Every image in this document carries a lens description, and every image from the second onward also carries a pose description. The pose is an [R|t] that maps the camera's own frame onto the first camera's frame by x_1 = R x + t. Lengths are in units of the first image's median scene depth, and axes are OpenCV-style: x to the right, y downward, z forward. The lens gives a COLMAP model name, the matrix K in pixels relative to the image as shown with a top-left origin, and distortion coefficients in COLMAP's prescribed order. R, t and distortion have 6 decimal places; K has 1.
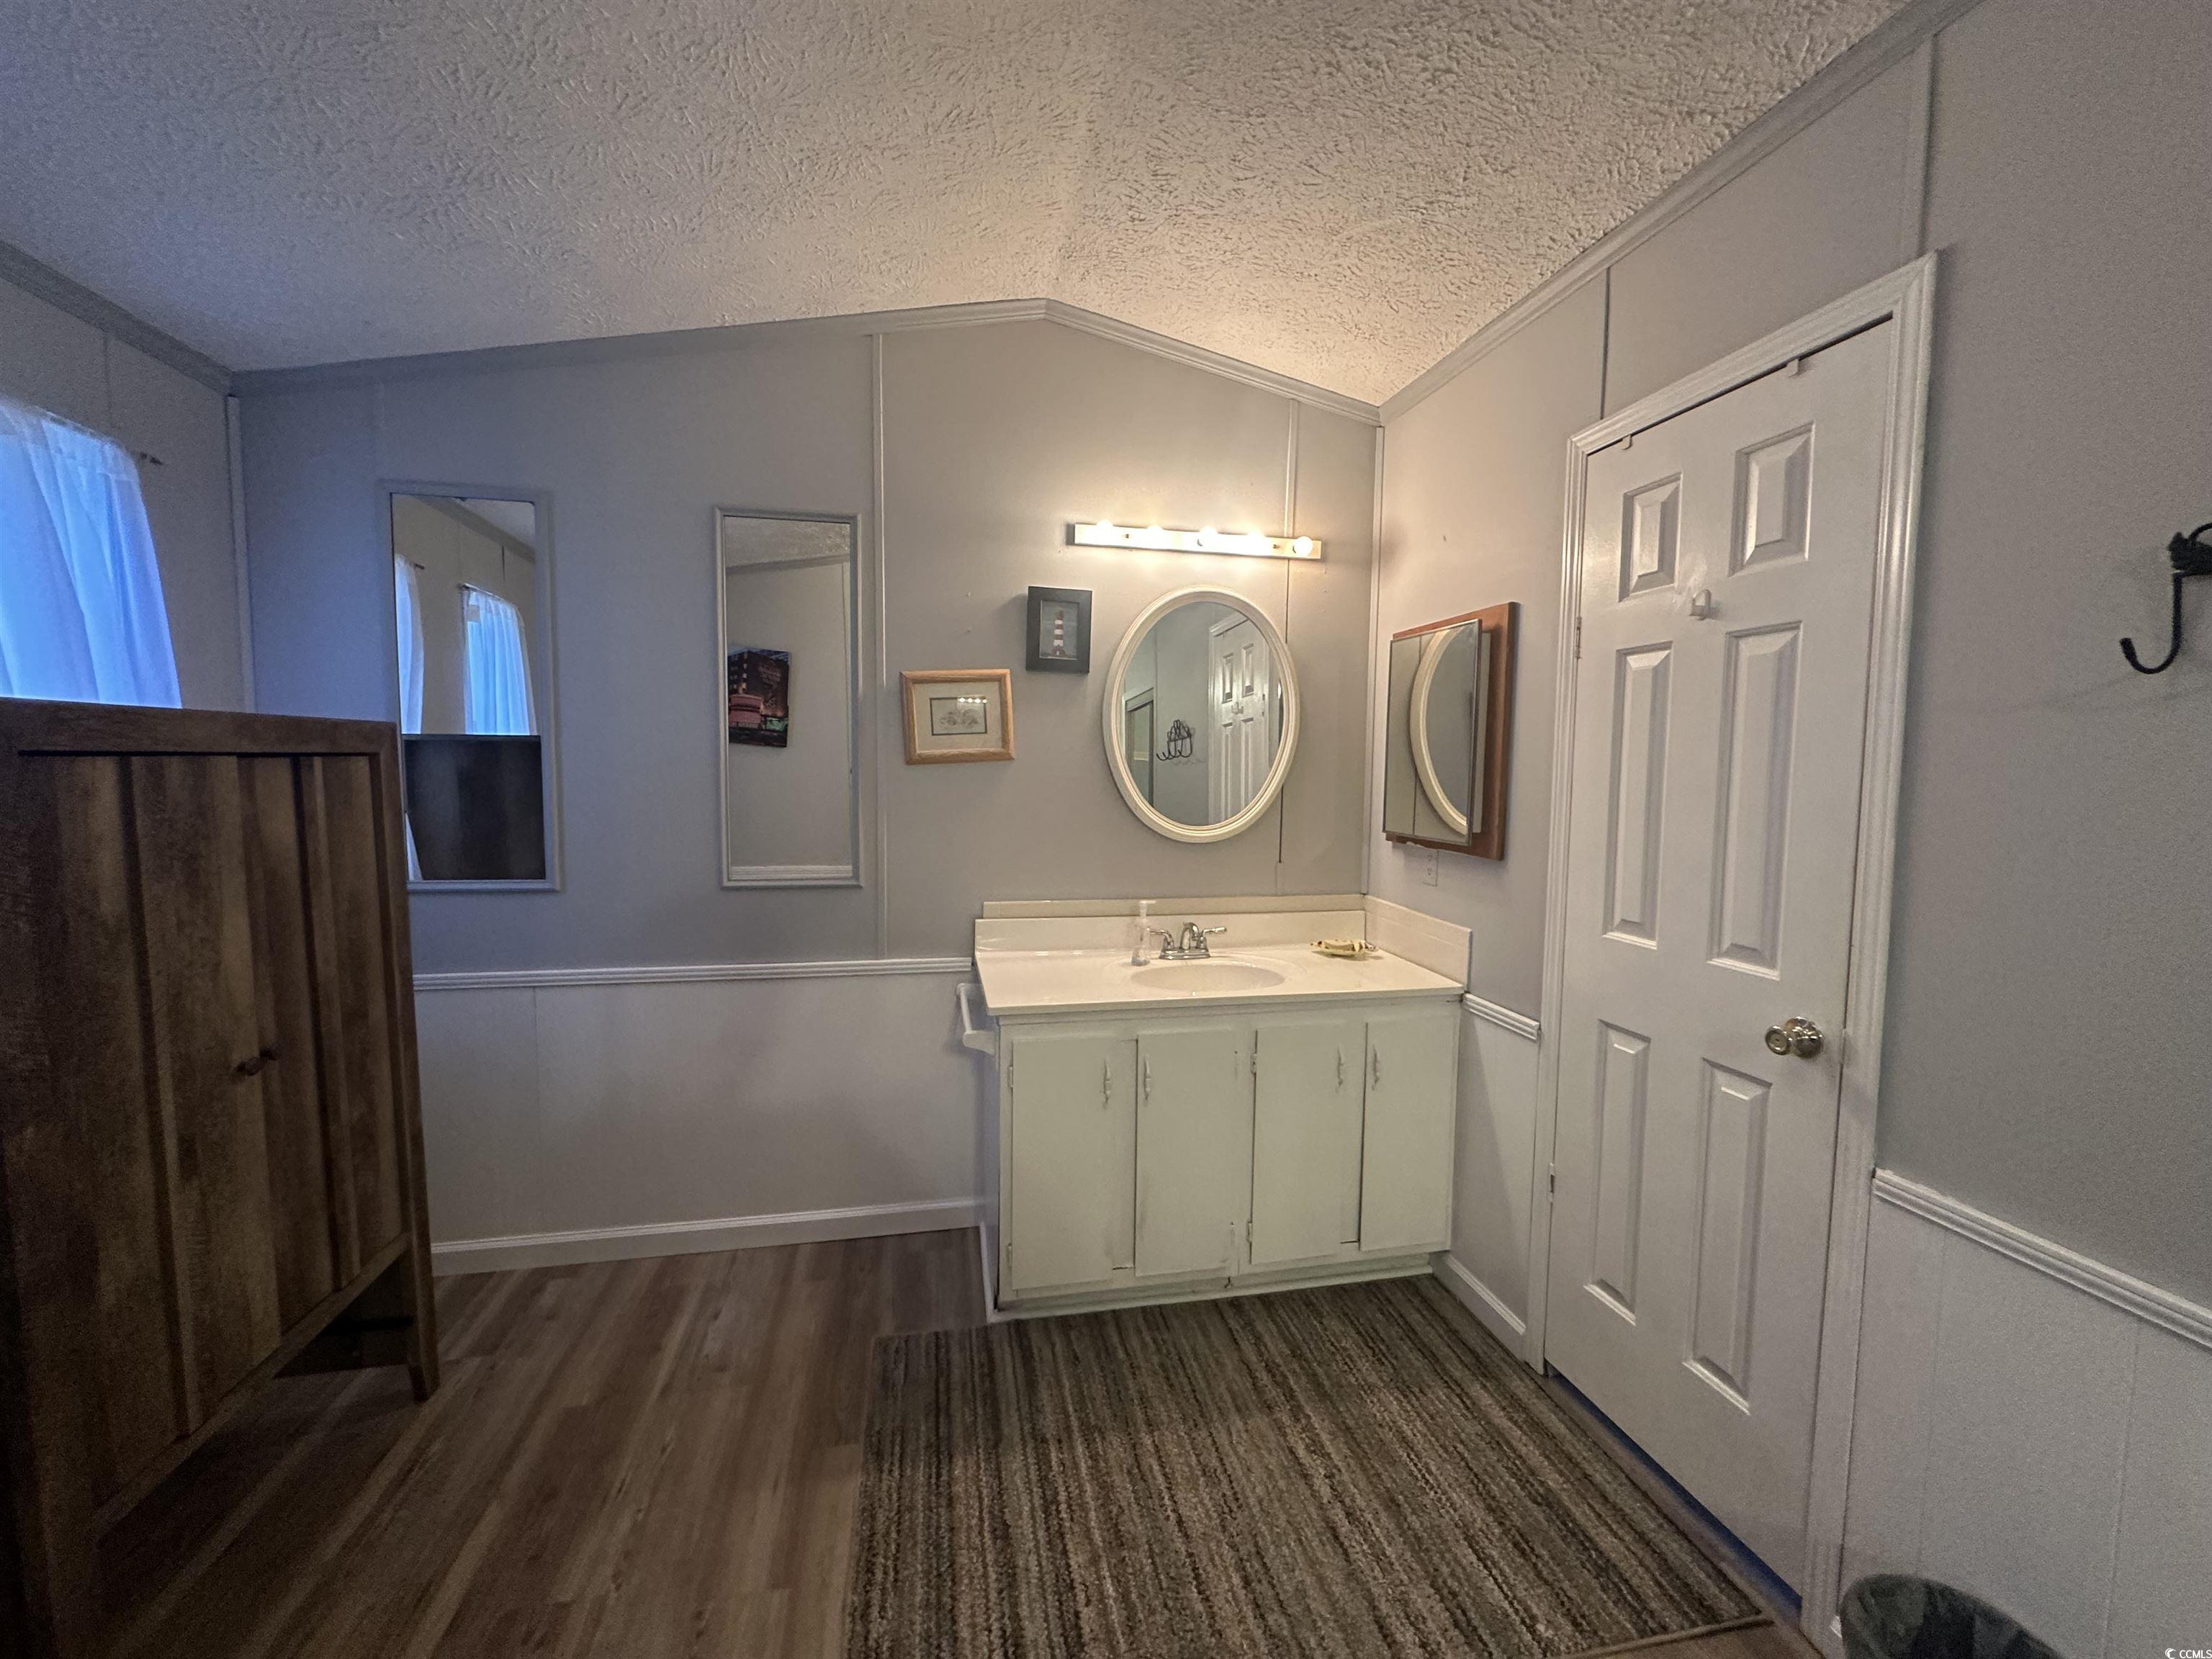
lens RADIAL K [[884.8, 0, 1105.6], [0, 884.8, 829.6], [0, 0, 1]] dist [-0.001308, -0.000020]
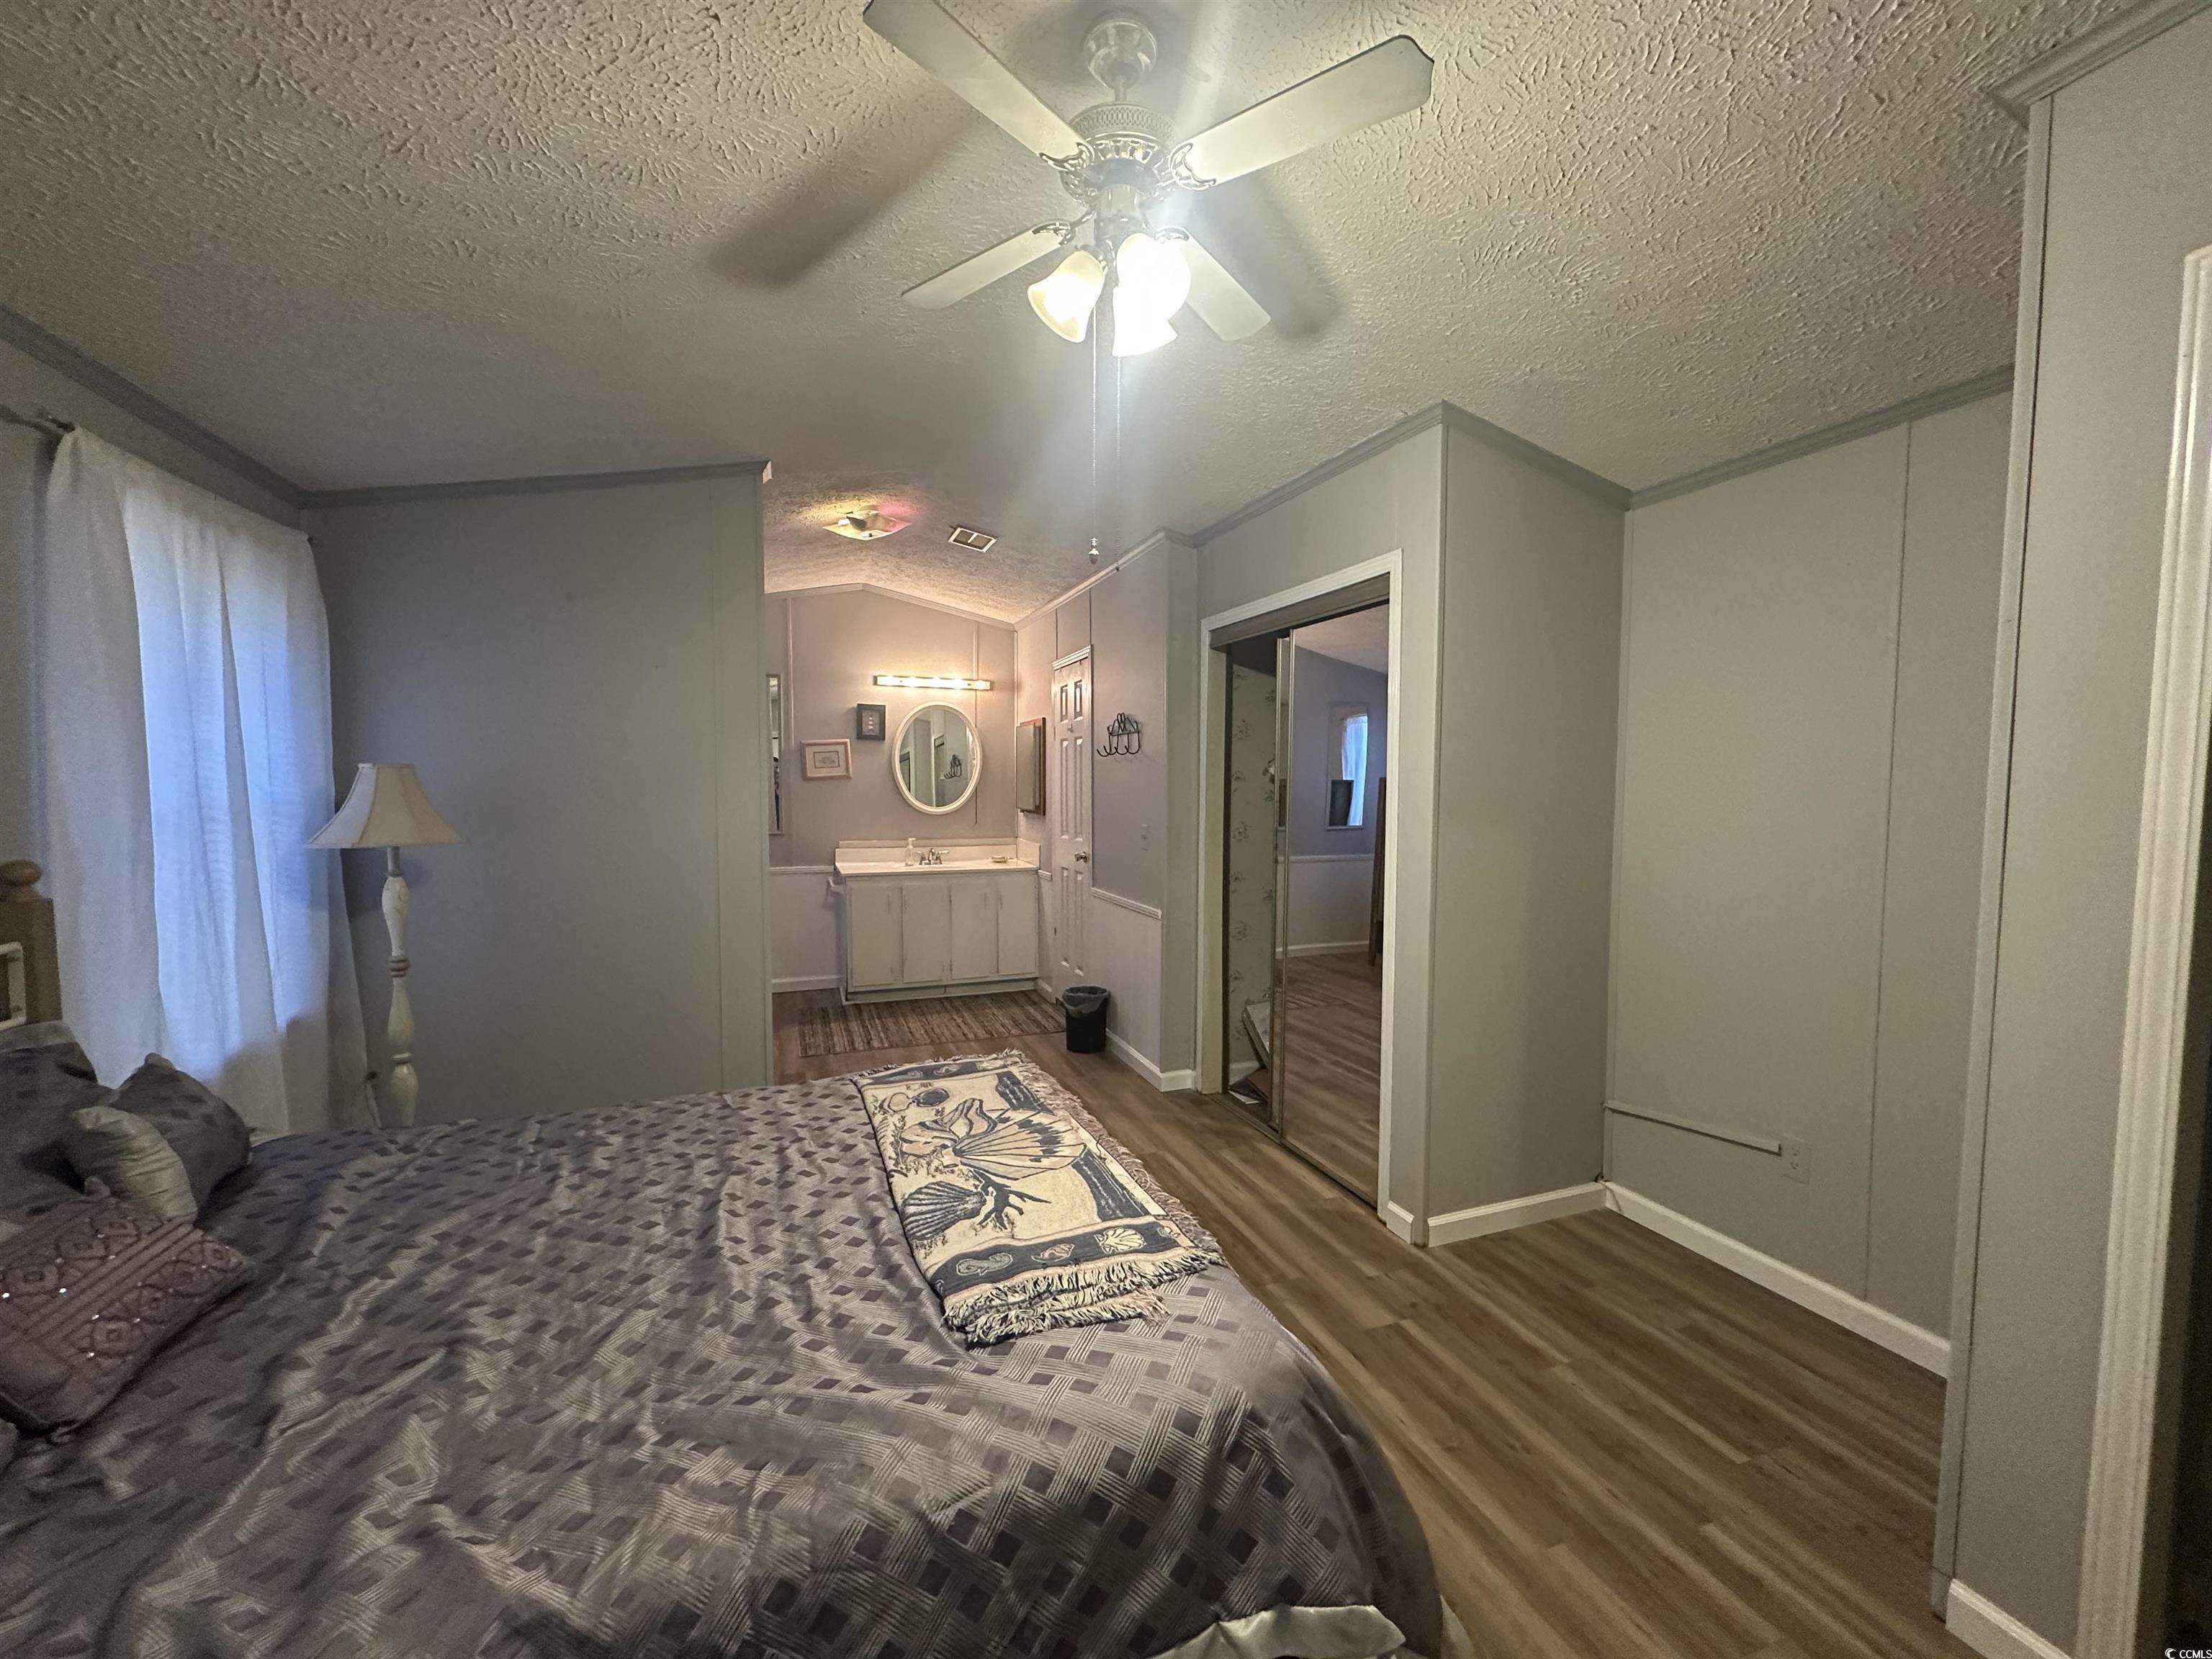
lens RADIAL K [[884.8, 0, 1103.7], [0, 884.8, 833.2], [0, 0, 1]] dist [-0.001308, -0.000020]
pose [[0.987750, -0.017179, 0.155096, 0.184261], [0.019906, 0.999673, -0.016046, 0.112839], [-0.154770, 0.018936, 0.987769, -1.368144]]
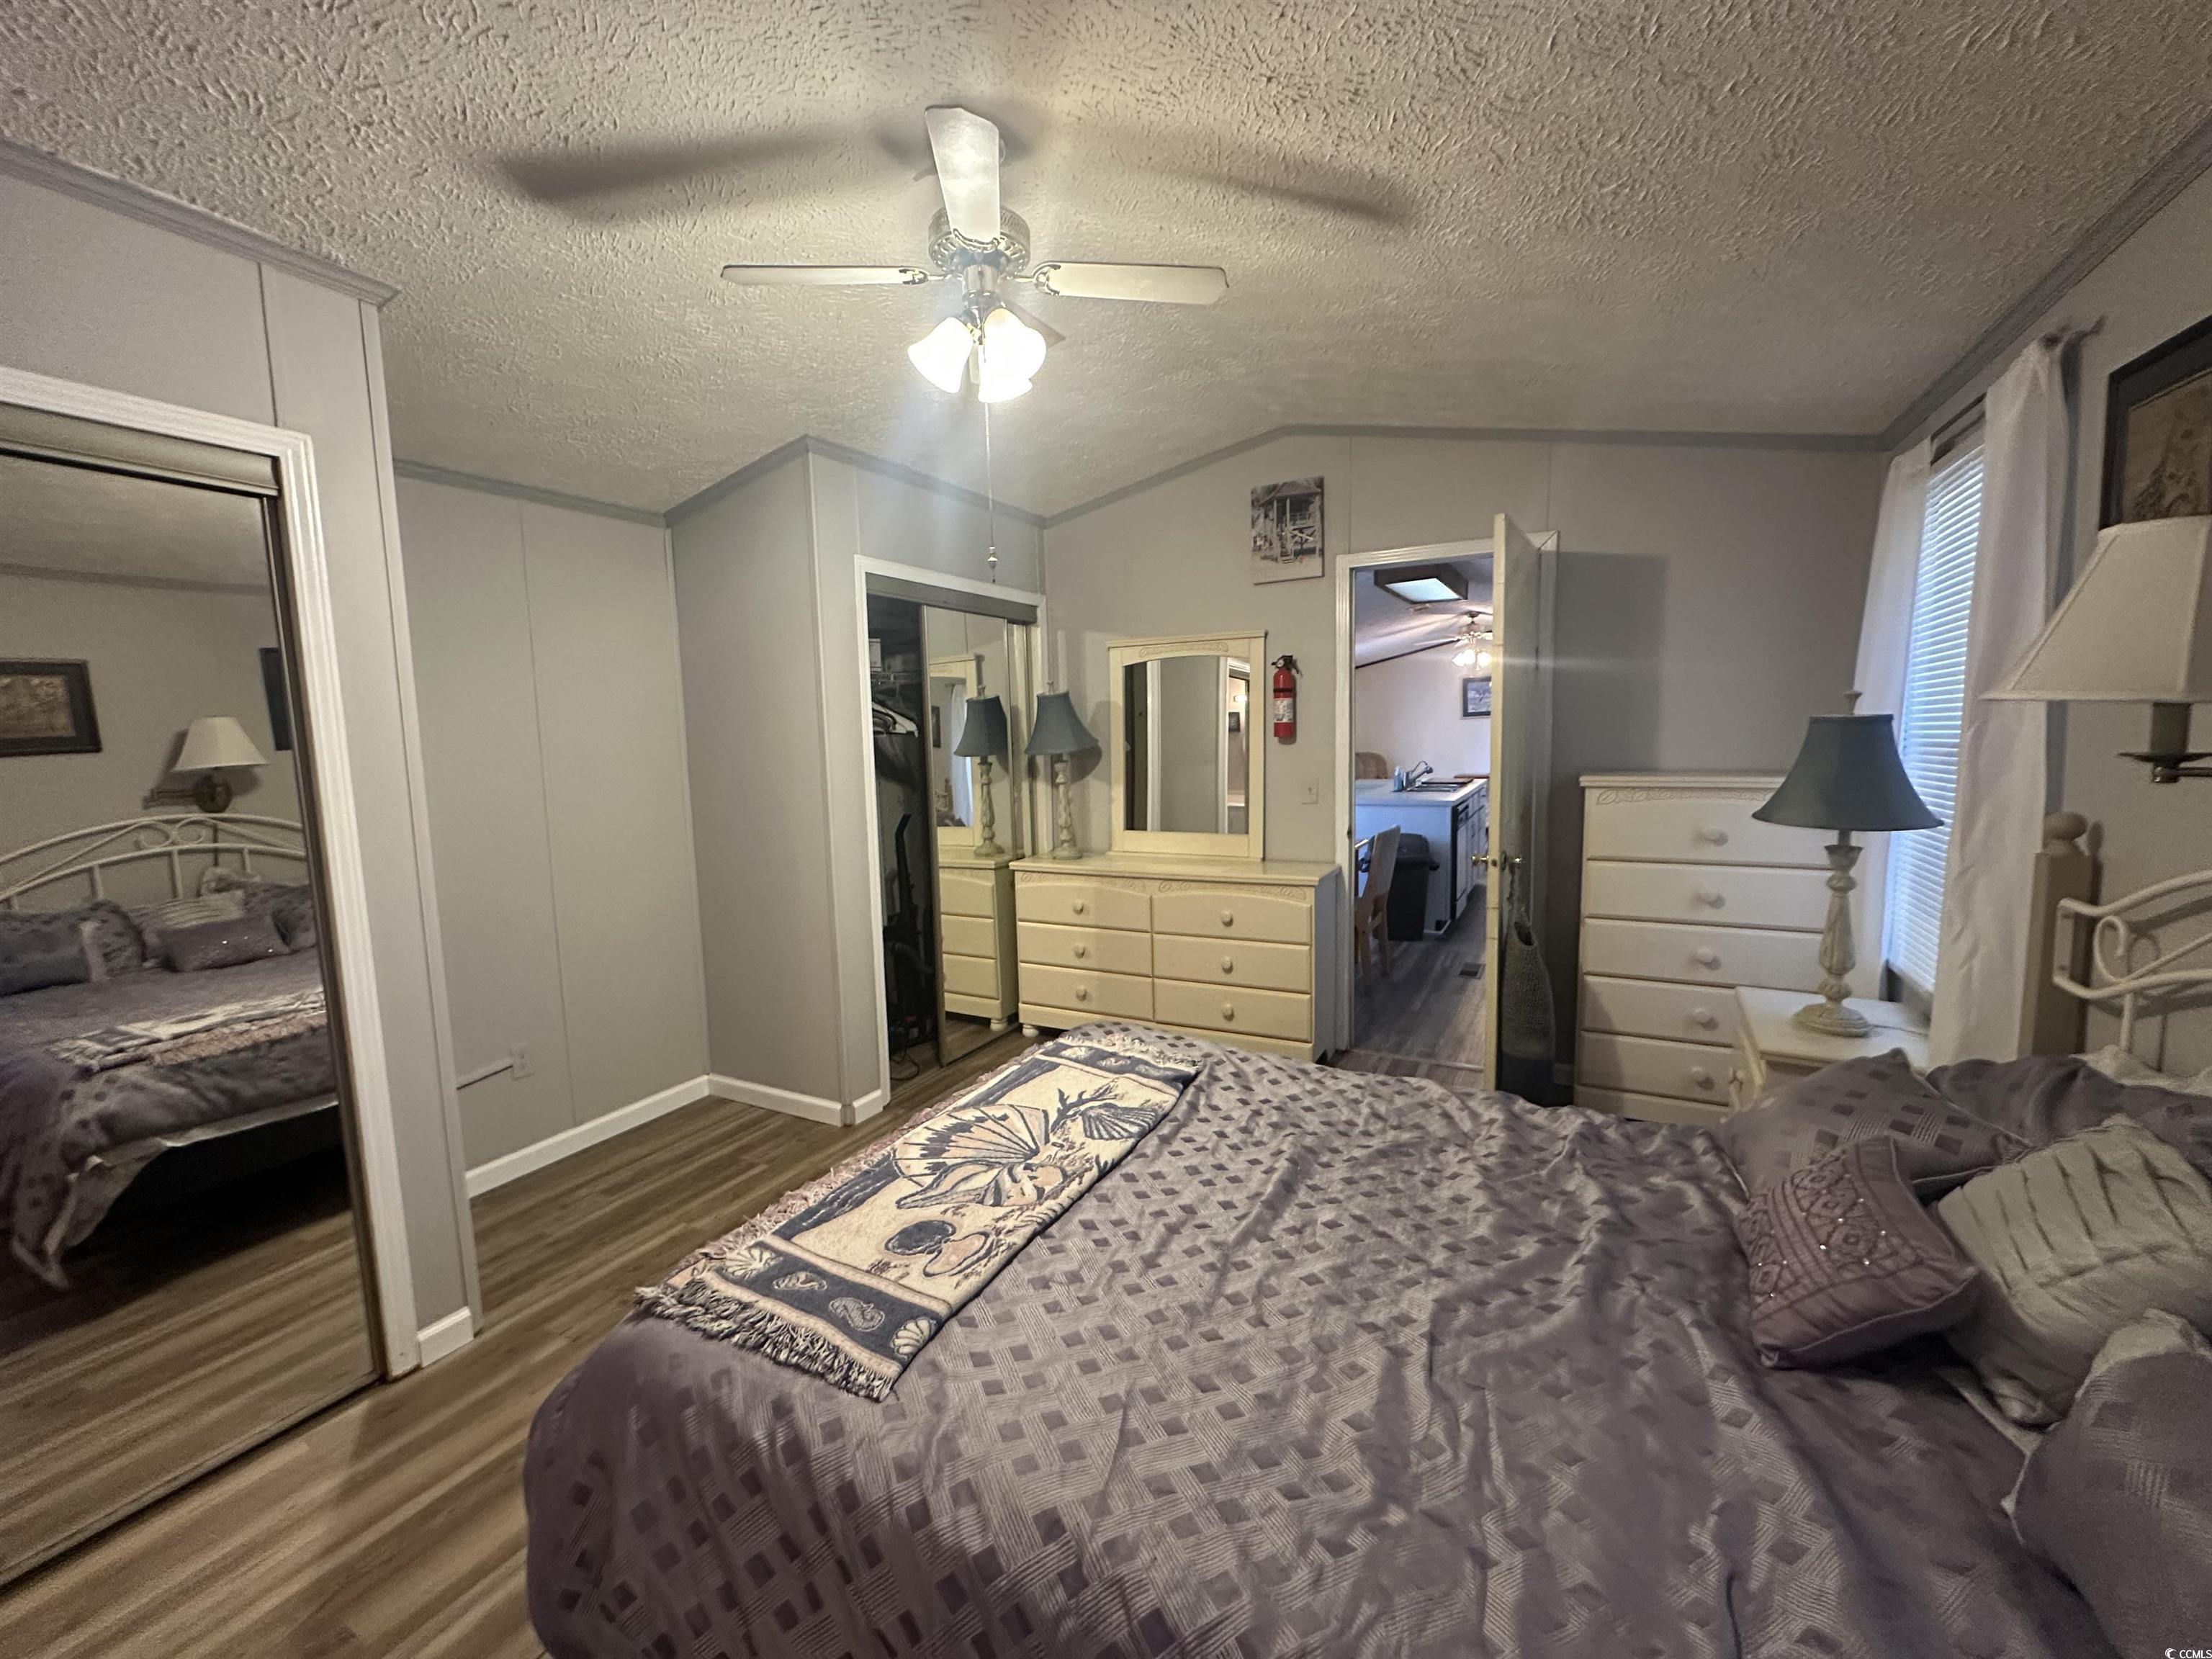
lens RADIAL K [[884.8, 0, 1107.1], [0, 884.8, 828.1], [0, 0, 1]] dist [-0.001308, -0.000020]
pose [[-0.767236, -0.057655, 0.638769, -0.723539], [0.068853, 0.982792, 0.171406, -0.098531], [-0.637659, 0.175490, -0.750063, 0.871738]]
